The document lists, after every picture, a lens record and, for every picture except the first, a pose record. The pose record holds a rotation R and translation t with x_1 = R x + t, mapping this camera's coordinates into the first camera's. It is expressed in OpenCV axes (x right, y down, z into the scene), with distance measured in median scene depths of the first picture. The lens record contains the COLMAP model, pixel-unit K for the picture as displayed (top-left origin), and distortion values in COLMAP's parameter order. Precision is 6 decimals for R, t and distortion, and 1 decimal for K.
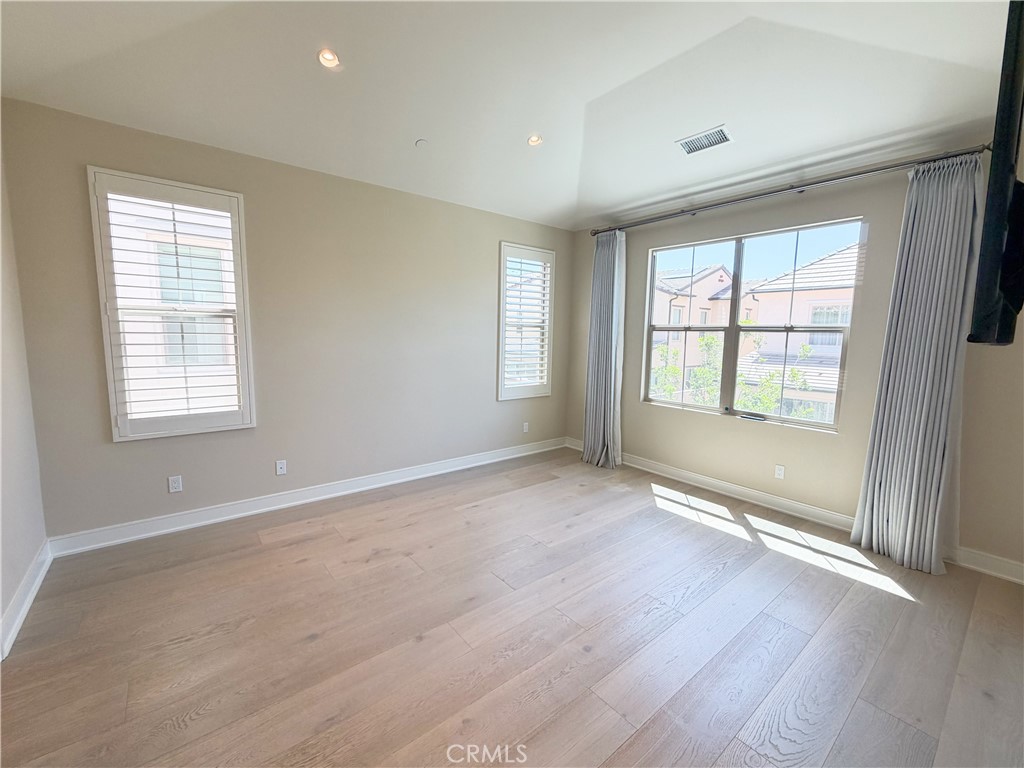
lens RADIAL K [[422.7, 0, 510.5], [0, 422.7, 379.8], [0, 0, 1]] dist [-0.000942, -0.000703]
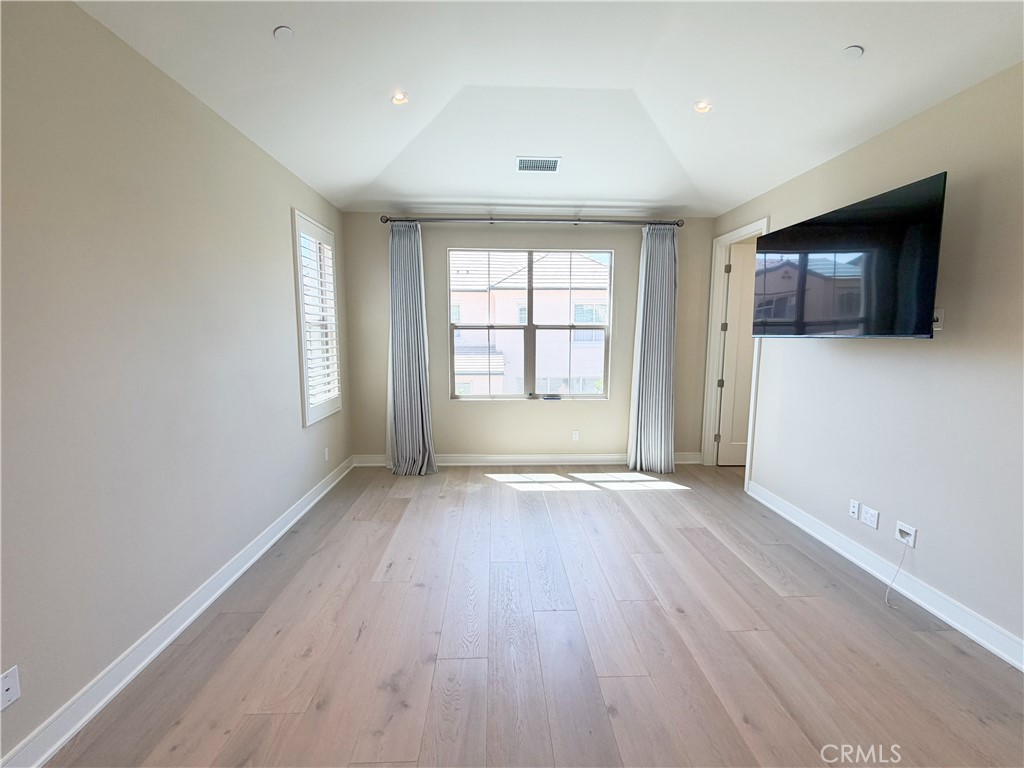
lens RADIAL K [[422.7, 0, 510.4], [0, 422.7, 380.8], [0, 0, 1]] dist [-0.000942, -0.000703]
pose [[0.600187, -0.110067, 0.792251, -0.468574], [0.097203, 0.993182, 0.064345, -0.051938], [-0.793932, 0.038390, 0.606794, 0.321945]]
